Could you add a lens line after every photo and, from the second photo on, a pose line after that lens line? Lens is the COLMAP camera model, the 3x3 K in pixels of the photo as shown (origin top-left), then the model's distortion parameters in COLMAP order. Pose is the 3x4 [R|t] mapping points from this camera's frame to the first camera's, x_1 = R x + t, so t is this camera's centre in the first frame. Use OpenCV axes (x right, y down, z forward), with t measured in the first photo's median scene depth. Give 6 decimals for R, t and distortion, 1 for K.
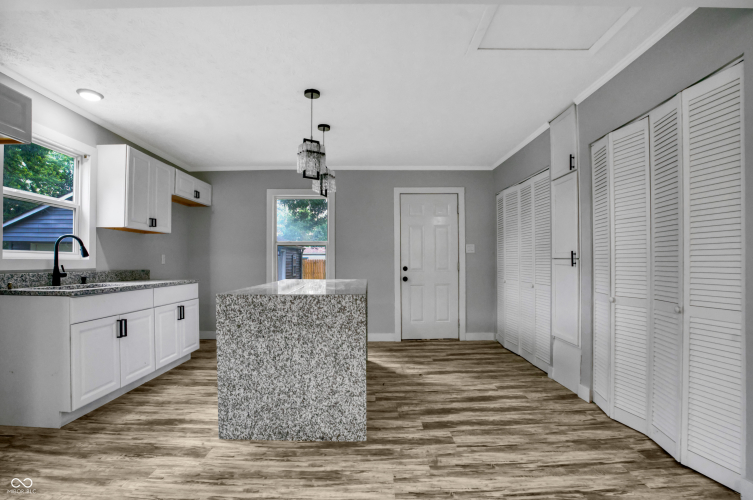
lens RADIAL K [[352.4, 0, 339.0], [0, 352.4, 260.4], [0, 0, 1]] dist [-0.053559, 0.000940]
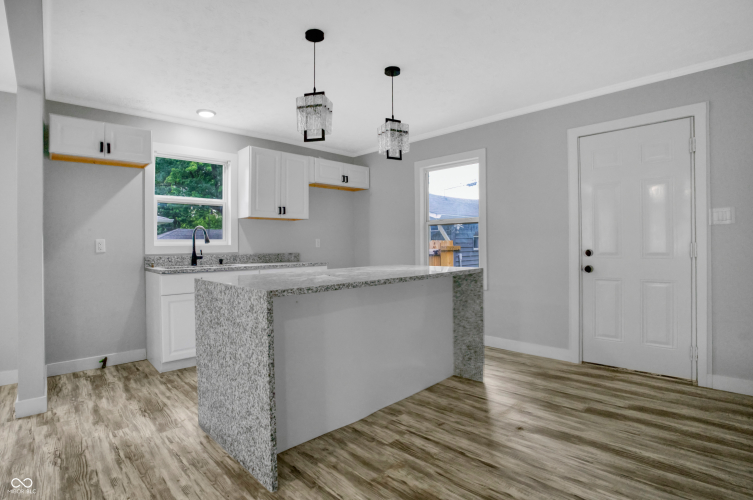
lens RADIAL K [[345.8, 0, 376.5], [0, 345.8, 250.0], [0, 0, 1]] dist [-0.085047, 0.025439]
pose [[0.733602, -0.000408, -0.679579, 0.468674], [0.016345, 0.999721, 0.017044, 0.002997], [0.679382, -0.023611, 0.733404, 0.432278]]
